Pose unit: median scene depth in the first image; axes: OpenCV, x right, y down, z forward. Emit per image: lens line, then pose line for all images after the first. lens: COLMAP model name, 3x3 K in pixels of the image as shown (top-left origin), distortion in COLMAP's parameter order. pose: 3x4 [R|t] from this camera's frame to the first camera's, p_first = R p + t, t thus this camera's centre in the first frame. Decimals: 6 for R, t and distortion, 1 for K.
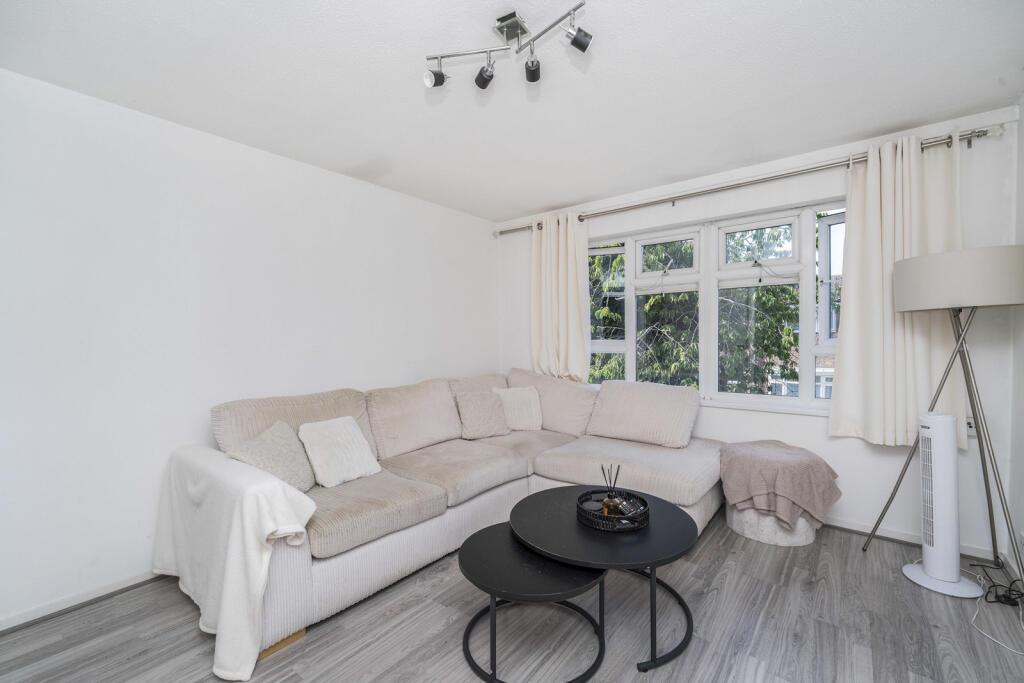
lens RADIAL K [[429.1, 0, 512.0], [0, 429.1, 341.5], [0, 0, 1]] dist [-0.000383, 0.000311]
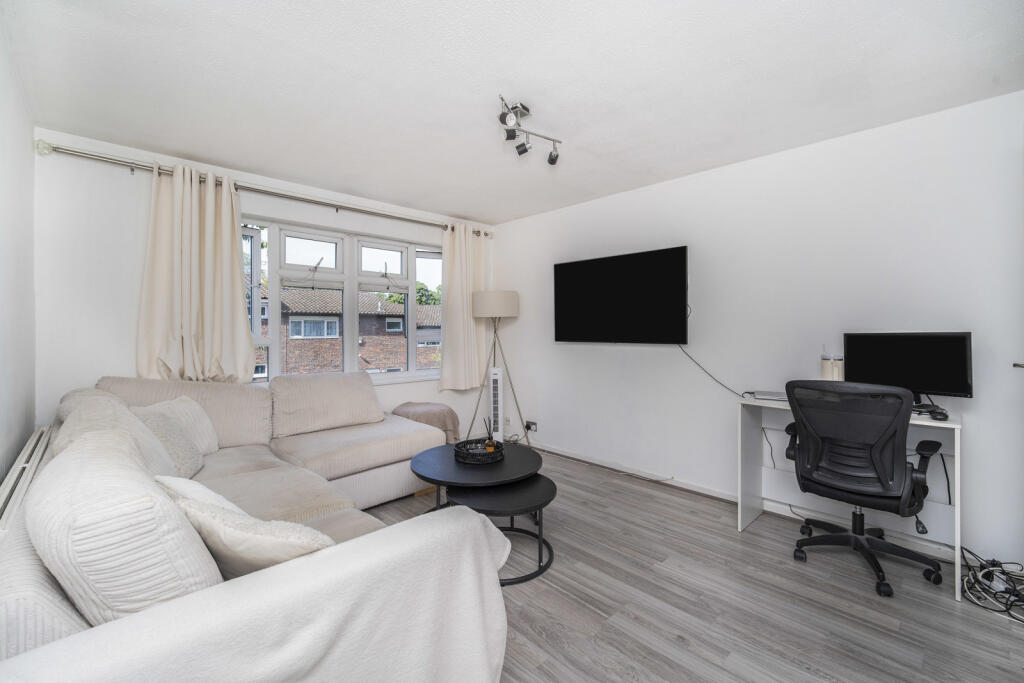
lens RADIAL K [[429.1, 0, 512.0], [0, 429.1, 341.5], [0, 0, 1]] dist [-0.000383, 0.000311]
pose [[0.129685, -0.029409, 0.991119, -0.832066], [0.004651, 0.999567, 0.029051, -0.013765], [-0.991544, 0.000842, 0.129765, 0.499812]]
